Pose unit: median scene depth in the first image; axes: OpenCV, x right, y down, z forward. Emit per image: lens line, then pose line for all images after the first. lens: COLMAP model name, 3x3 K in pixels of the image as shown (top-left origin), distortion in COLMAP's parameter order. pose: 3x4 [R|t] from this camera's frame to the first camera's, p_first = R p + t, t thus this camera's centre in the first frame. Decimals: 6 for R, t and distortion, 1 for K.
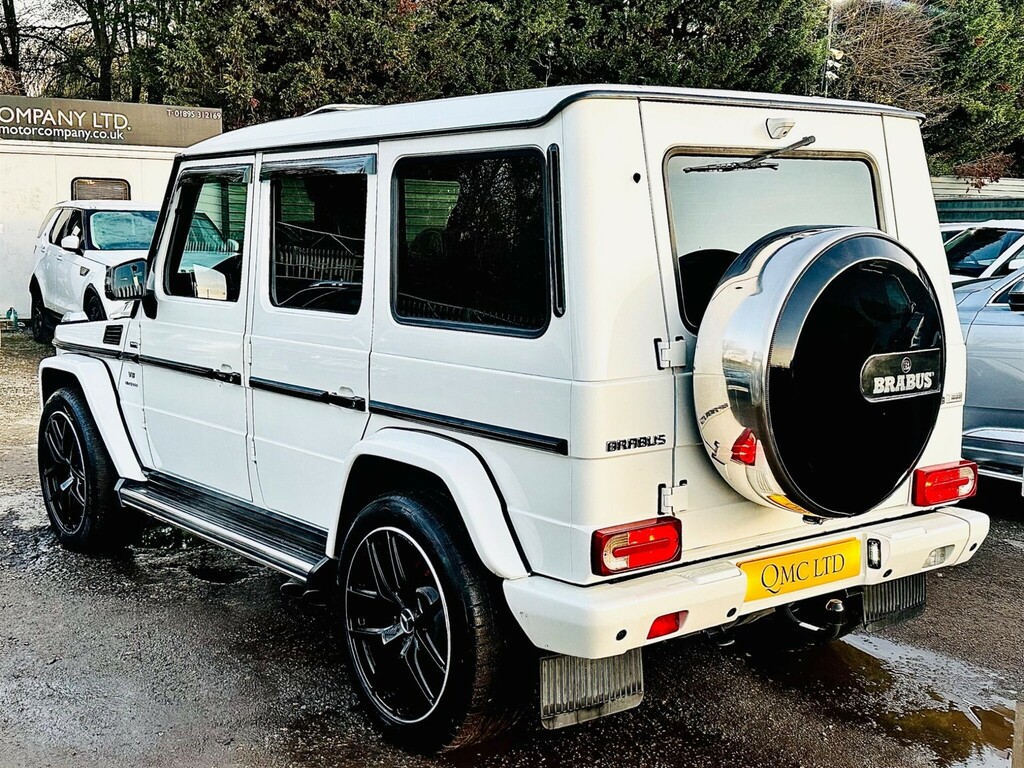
lens RADIAL K [[1302.1, 0, 515.1], [0, 1302.1, 374.2], [0, 0, 1]] dist [0.146279, 0.000000]
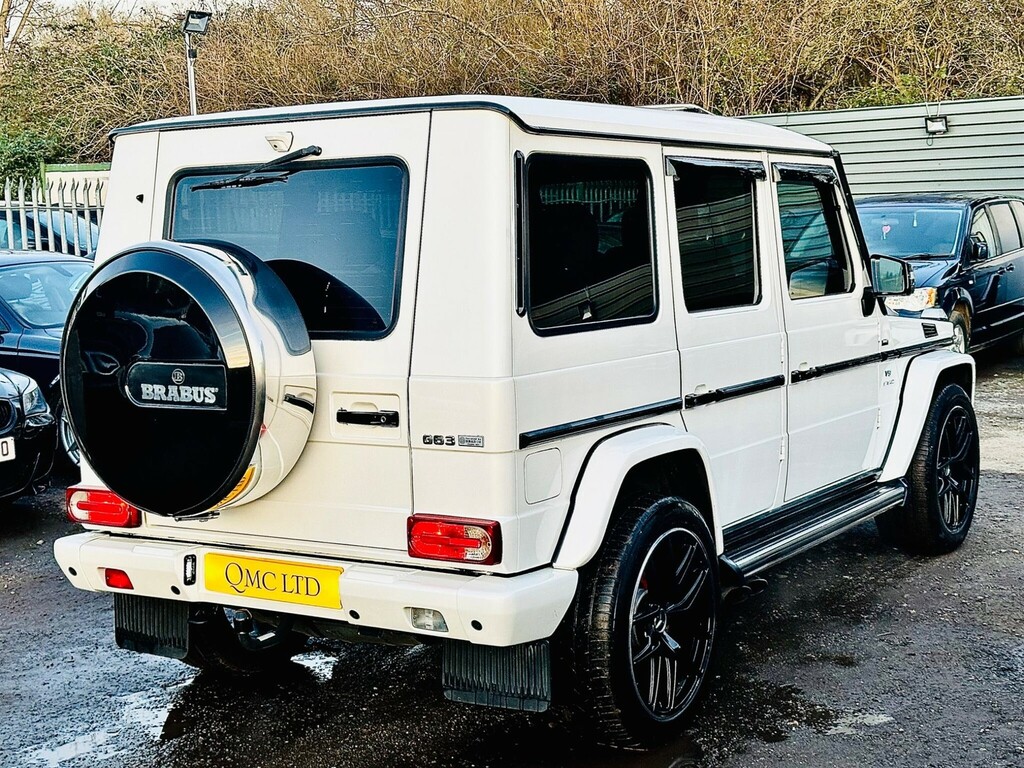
lens RADIAL K [[1595.0, 0, 517.9], [0, 1595.0, 389.0], [0, 0, 1]] dist [0.069162, 0.000000]
pose [[0.344950, 0.088035, -0.934483, 1.471674], [-0.085644, 0.994391, 0.062065, -0.092054], [0.934705, 0.058623, 0.350555, 0.771473]]
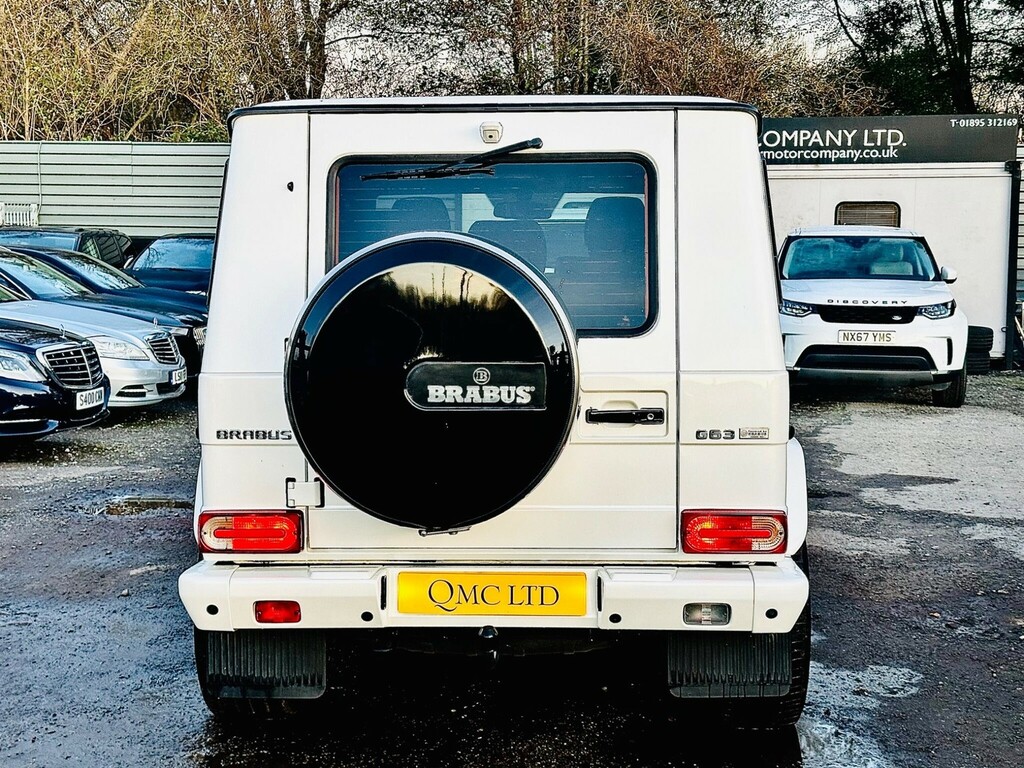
lens RADIAL K [[1595.0, 0, 520.4], [0, 1595.0, 376.7], [0, 0, 1]] dist [0.069162, 0.000000]
pose [[0.769196, 0.047970, -0.637209, 1.001219], [-0.073115, 0.997236, -0.013187, 0.006429], [0.634816, 0.056733, 0.770578, 0.122353]]
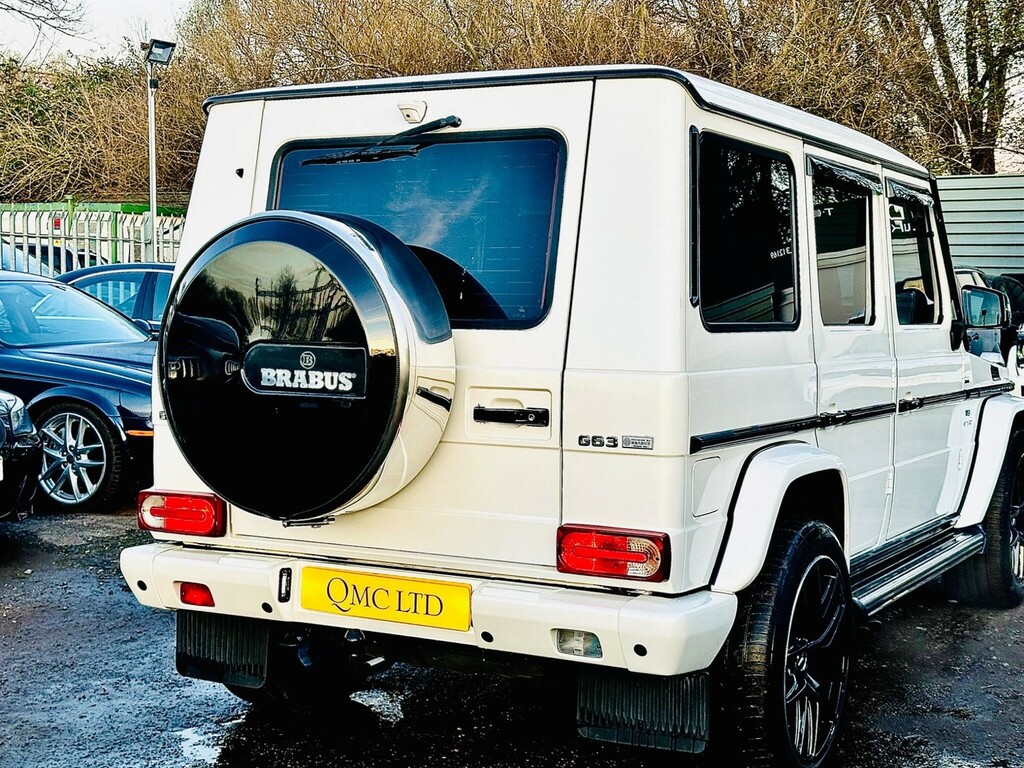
lens RADIAL K [[1595.0, 0, 510.3], [0, 1595.0, 374.3], [0, 0, 1]] dist [0.069162, 0.000000]
pose [[0.402528, 0.050639, -0.914006, 1.292751], [-0.122817, 0.992429, 0.000896, -0.014573], [0.907131, 0.111895, 0.405700, 0.647256]]
